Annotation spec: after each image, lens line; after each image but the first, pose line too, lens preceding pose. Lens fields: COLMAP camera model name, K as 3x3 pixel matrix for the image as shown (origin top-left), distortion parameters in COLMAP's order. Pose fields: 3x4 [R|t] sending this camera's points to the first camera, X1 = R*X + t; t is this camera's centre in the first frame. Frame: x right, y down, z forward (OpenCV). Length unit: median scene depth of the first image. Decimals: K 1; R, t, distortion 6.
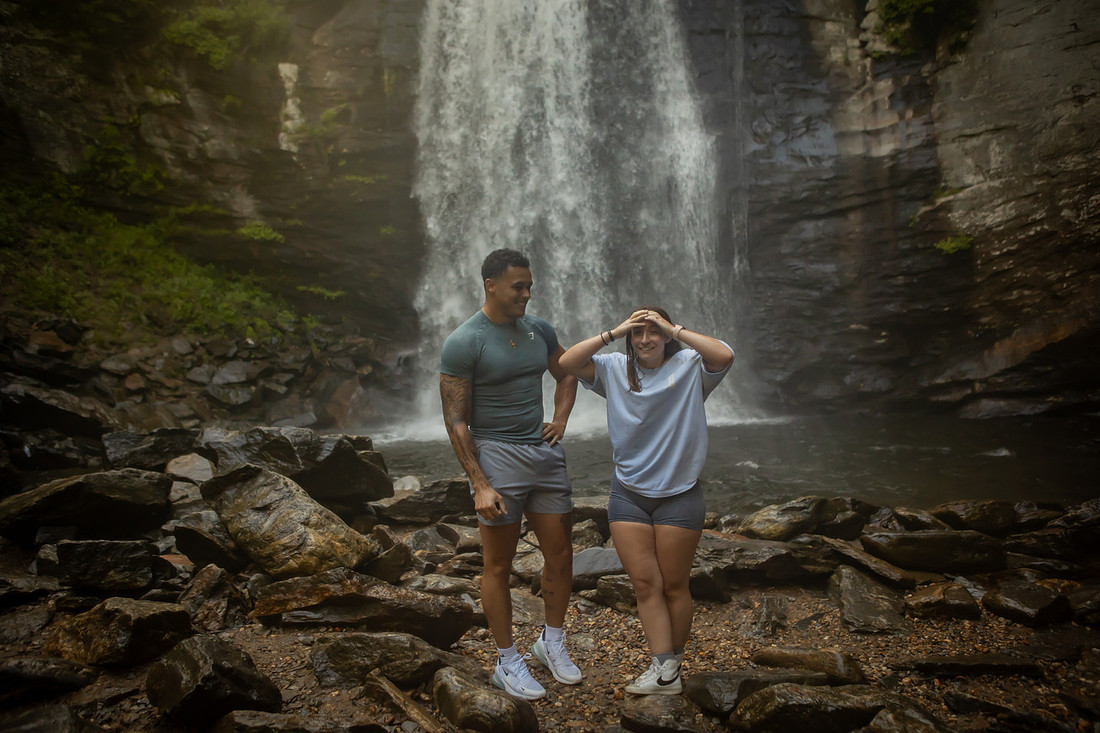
lens RADIAL K [[862.3, 0, 549.9], [0, 862.3, 362.0], [0, 0, 1]] dist [-0.093632, 0.092359]
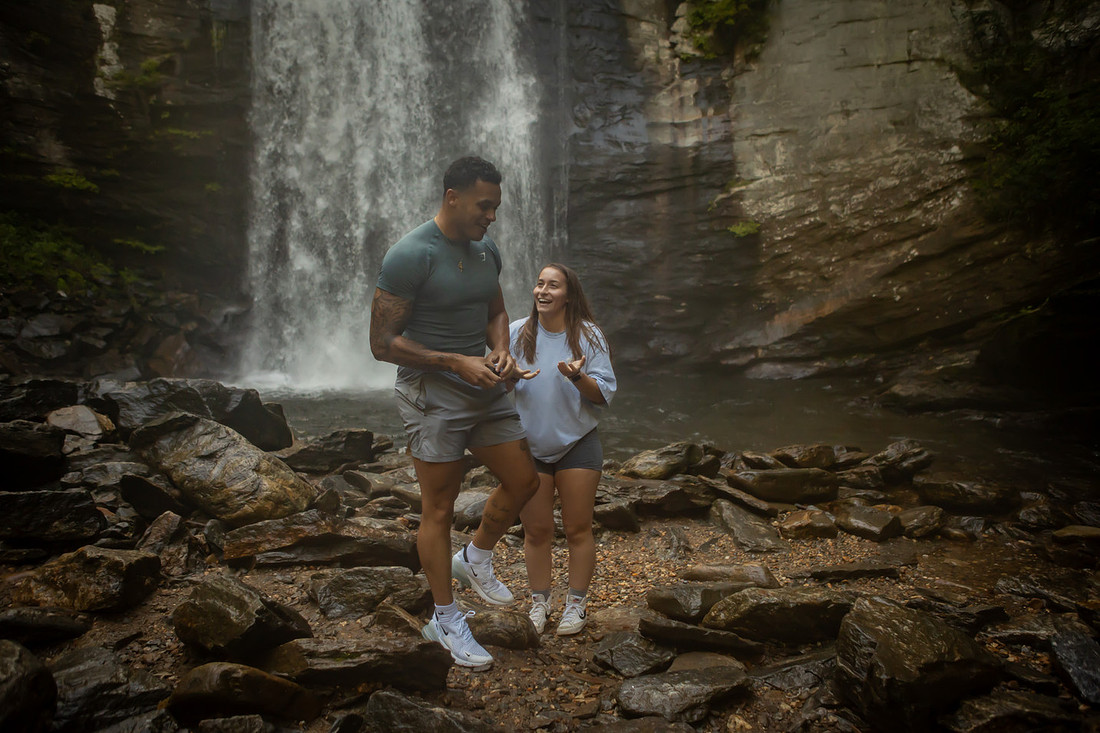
lens RADIAL K [[801.9, 0, 549.8], [0, 801.9, 372.6], [0, 0, 1]] dist [-0.098401, 0.071460]
pose [[0.971401, 0.010142, 0.237226, -0.034267], [-0.024186, 0.998117, 0.056367, 0.001972], [-0.236208, -0.060492, 0.969818, -0.000311]]
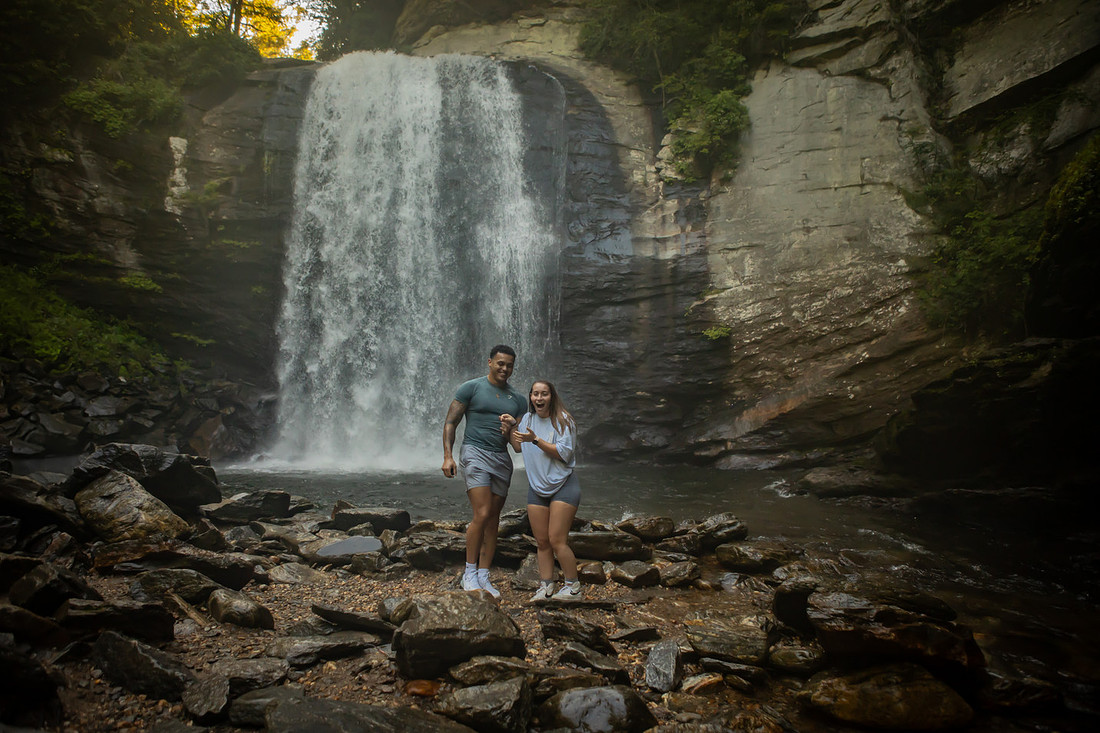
lens RADIAL K [[765.5, 0, 552.8], [0, 765.5, 358.9], [0, 0, 1]] dist [-0.109799, 0.081060]
pose [[0.981958, 0.057663, 0.180093, 0.029988], [-0.043848, 0.995848, -0.079778, 0.002719], [-0.183945, 0.070442, 0.980409, -0.069952]]
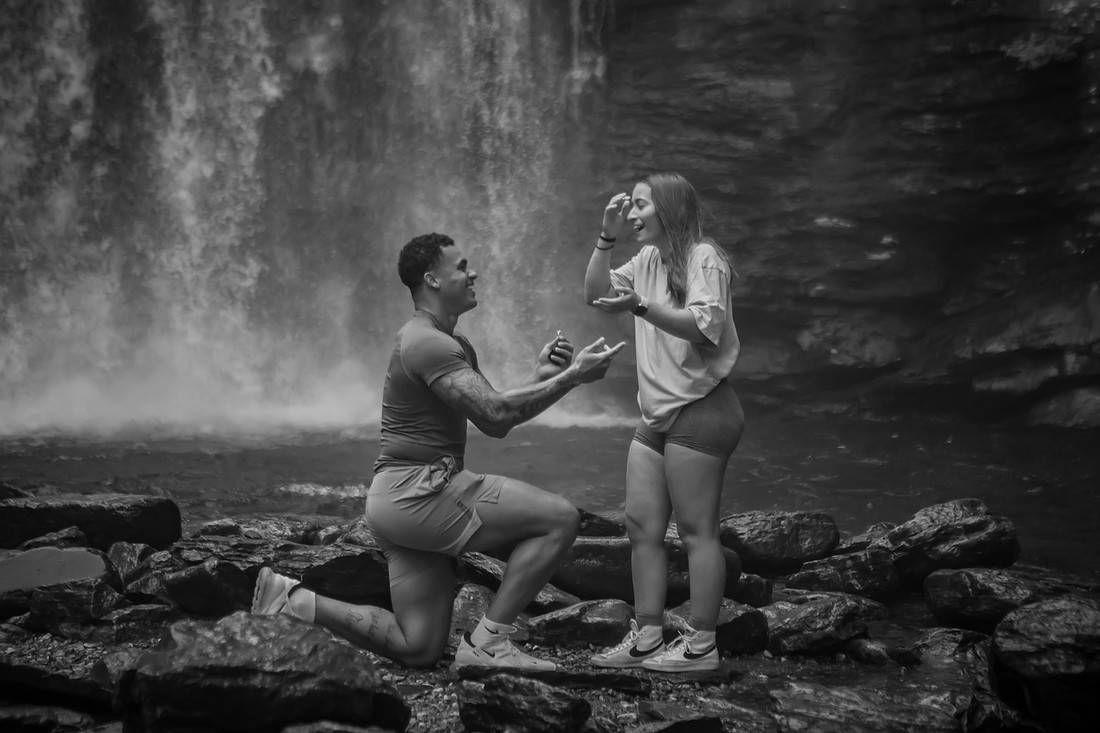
lens RADIAL K [[2196.5, 0, 588.8], [0, 2196.5, 330.8], [0, 0, 1]] dist [0.196697, 0.000000]
pose [[0.984273, 0.036641, 0.172810, 0.035220], [-0.038953, 0.999191, 0.010007, 0.009467], [-0.172303, -0.016581, 0.984904, -0.129131]]
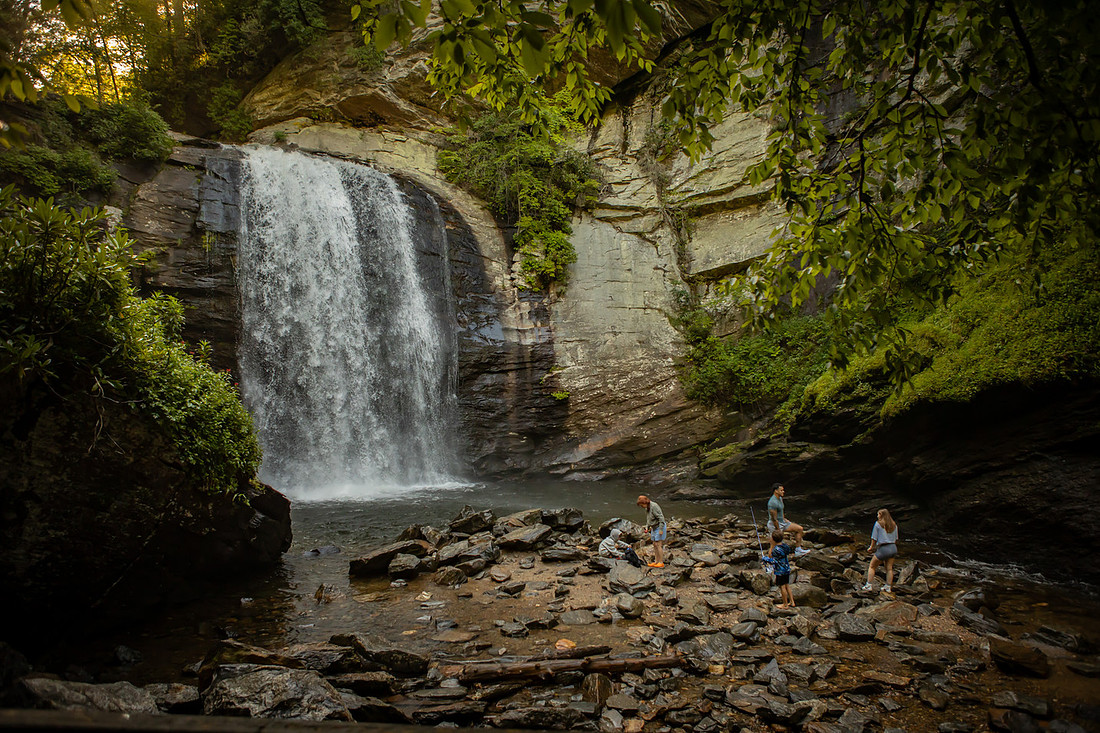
lens RADIAL K [[765.5, 0, 555.3], [0, 765.5, 352.0], [0, 0, 1]] dist [-0.109799, 0.081060]
pose [[0.761461, 0.077831, 0.643521, -0.685778], [-0.030776, 0.995987, -0.084043, -0.083062], [-0.647480, 0.044190, 0.760801, -0.367959]]
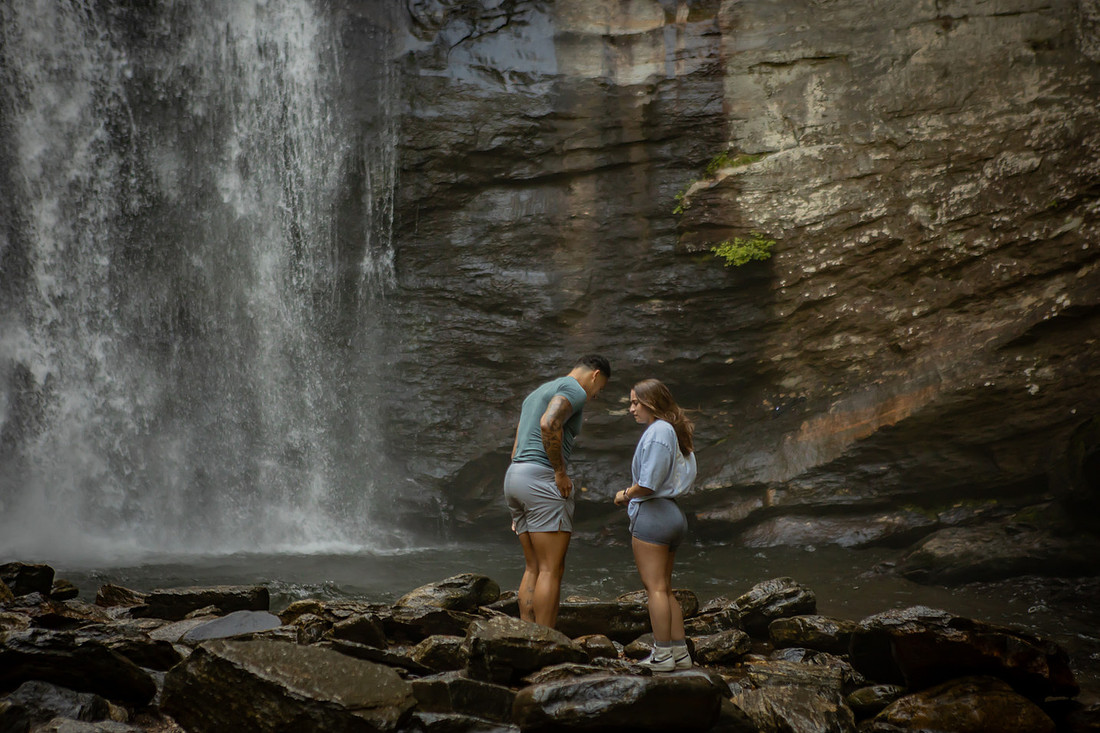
lens RADIAL K [[2095.7, 0, 559.4], [0, 2095.7, 350.7], [0, 0, 1]] dist [0.198922, 0.000000]
pose [[0.949535, 0.046000, 0.310269, -0.081632], [-0.030549, 0.998048, -0.054476, 0.011377], [-0.312169, 0.042249, 0.949087, -0.306582]]
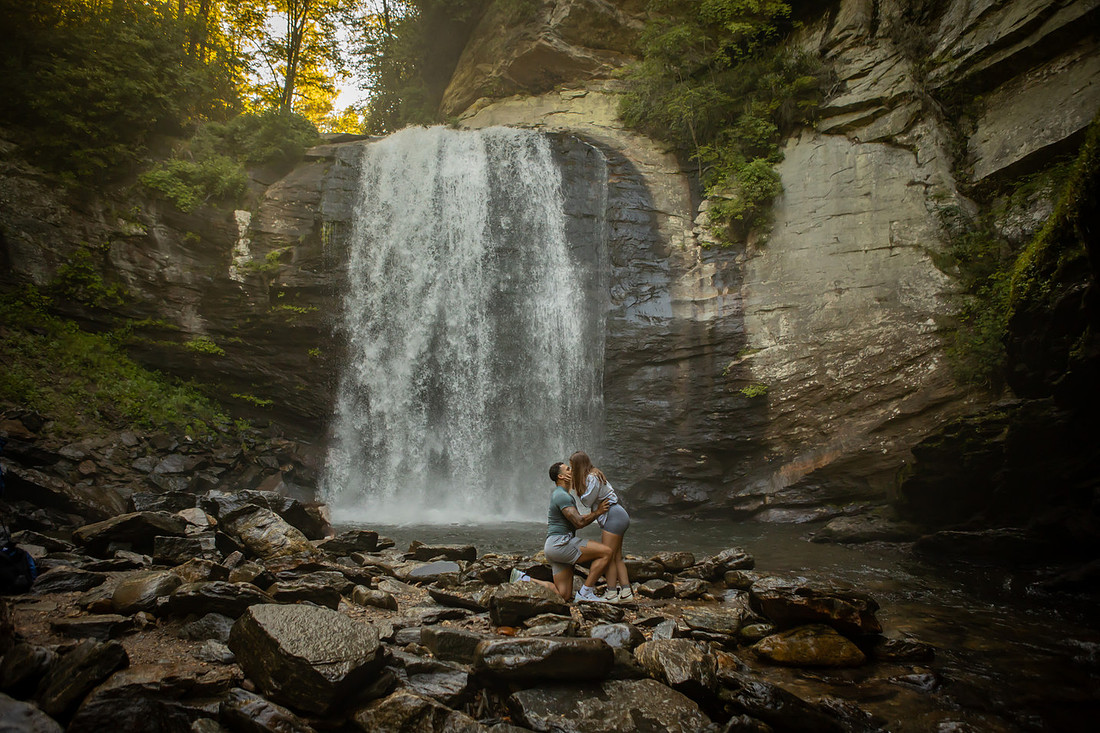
lens RADIAL K [[801.9, 0, 562.6], [0, 801.9, 354.8], [0, 0, 1]] dist [-0.098401, 0.071460]
pose [[0.989472, 0.060731, 0.131366, 0.014383], [-0.040326, 0.987441, -0.152754, 0.007279], [-0.138993, 0.145848, 0.979494, -0.175706]]
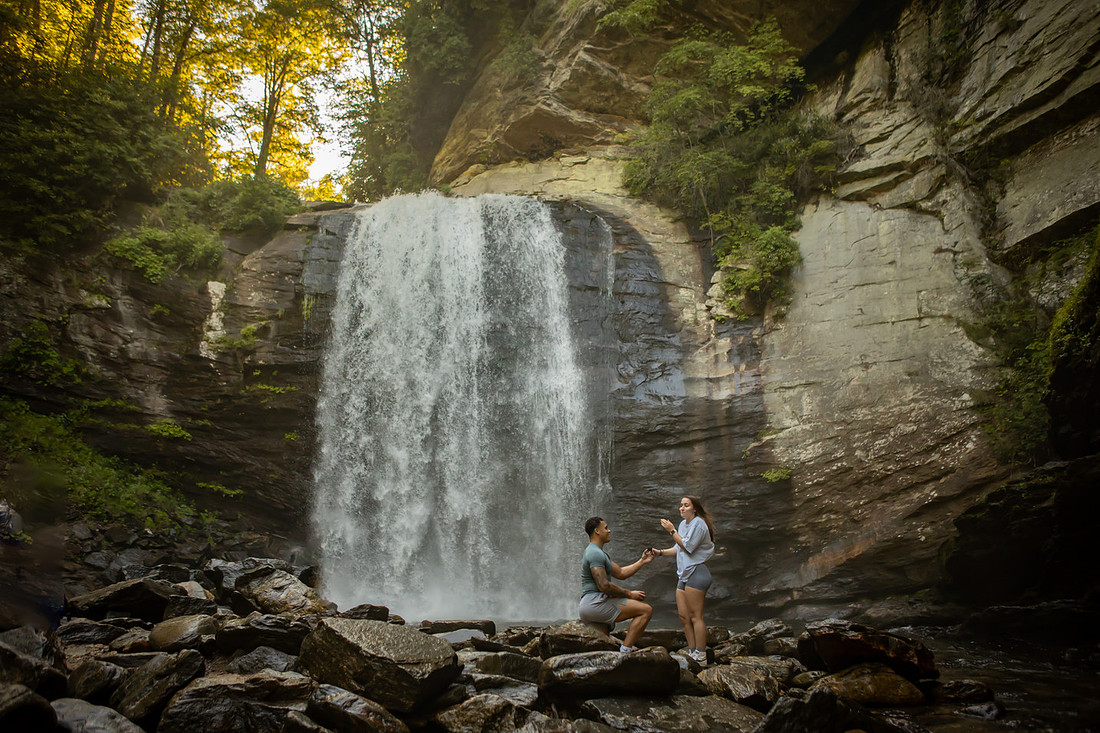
lens RADIAL K [[887.4, 0, 553.2], [0, 887.4, 357.9], [0, 0, 1]] dist [-0.095937, 0.097183]
pose [[0.989889, 0.070925, 0.122835, -0.006048], [-0.037607, 0.966249, -0.254850, 0.031645], [-0.136764, 0.247654, 0.959147, -0.198524]]
